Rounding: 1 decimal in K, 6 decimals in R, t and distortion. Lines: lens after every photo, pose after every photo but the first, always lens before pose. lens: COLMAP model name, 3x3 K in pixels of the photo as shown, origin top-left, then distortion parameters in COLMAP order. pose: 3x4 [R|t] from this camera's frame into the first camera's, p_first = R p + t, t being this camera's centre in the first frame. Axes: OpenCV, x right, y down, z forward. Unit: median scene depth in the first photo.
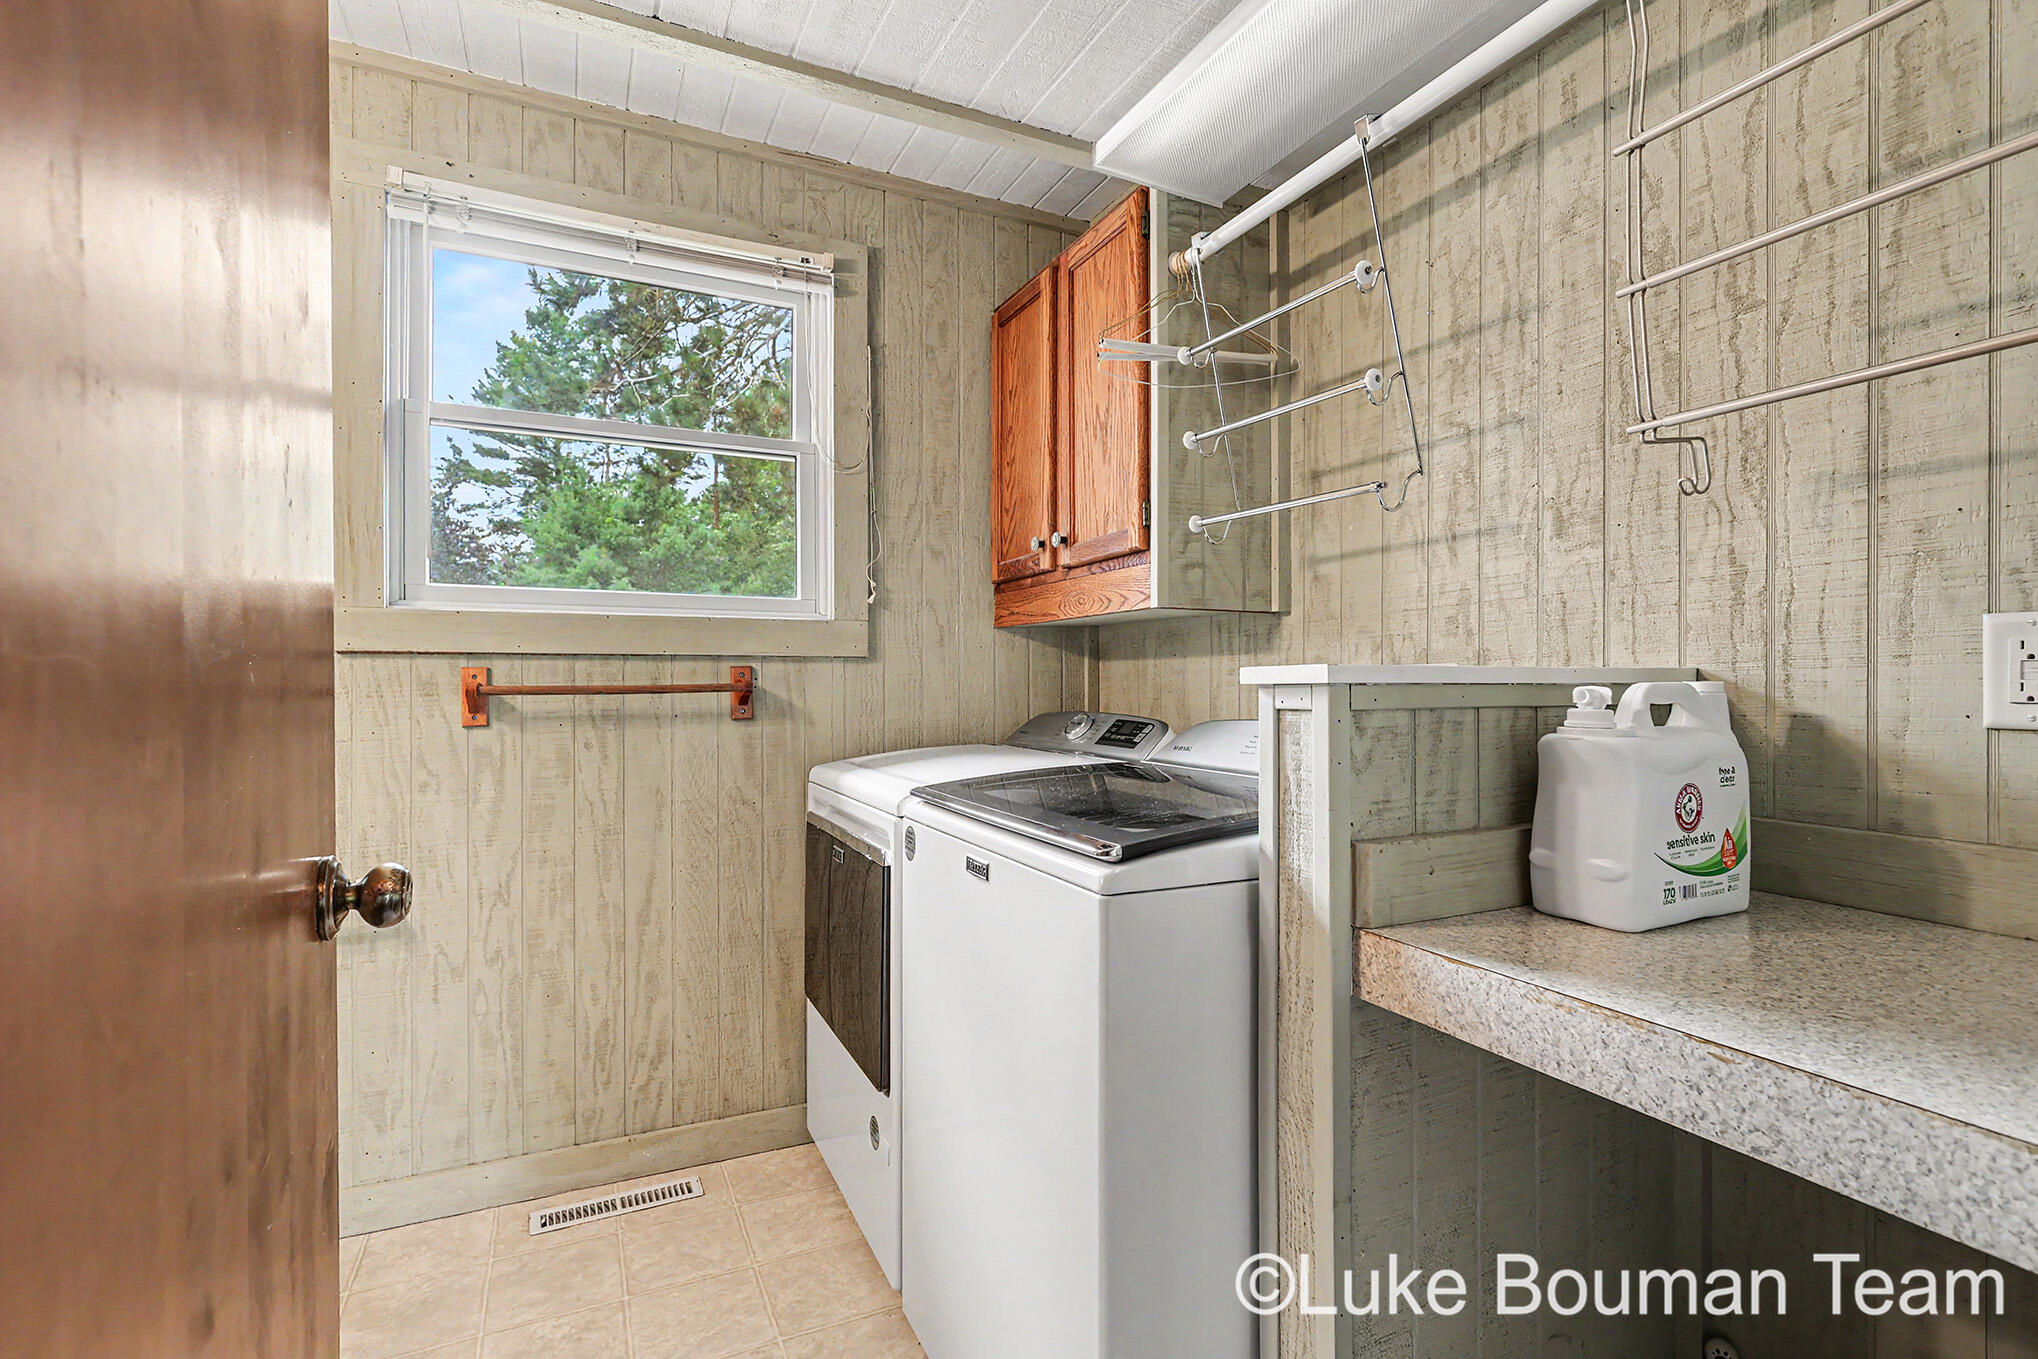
lens RADIAL K [[941.3, 0, 1019.6], [0, 941.3, 687.4], [0, 0, 1]] dist [0.002834, 0.000133]
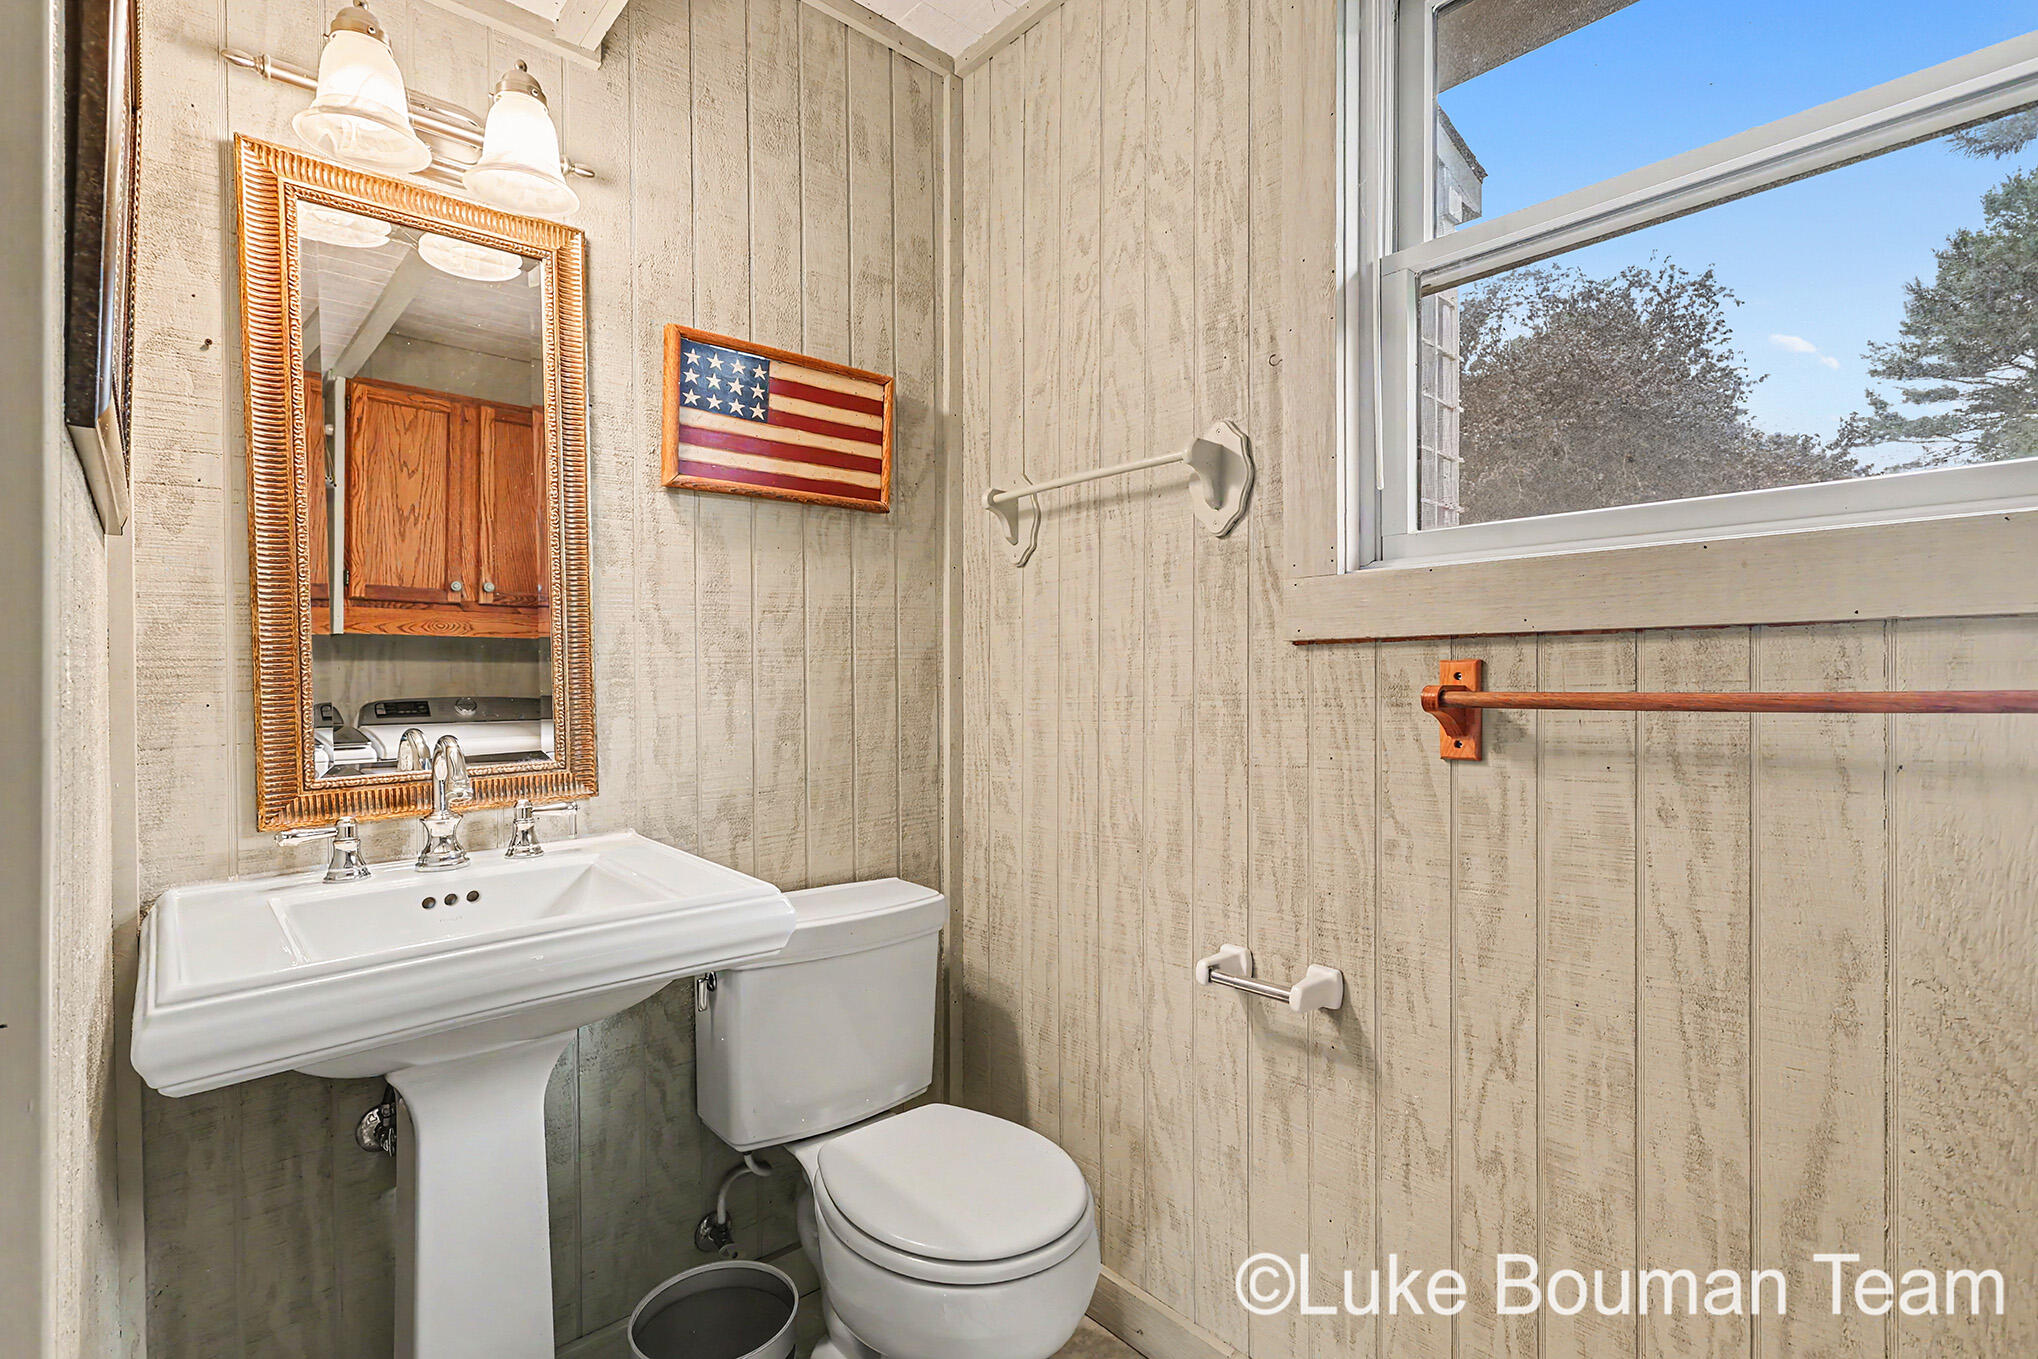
lens RADIAL K [[941.3, 0, 1019.6], [0, 941.3, 687.4], [0, 0, 1]] dist [0.002834, 0.000133]
pose [[0.281838, 0.005316, -0.959447, -0.083910], [-0.003722, 0.999983, 0.004447, -0.005344], [0.959455, 0.002318, 0.281853, 0.547520]]
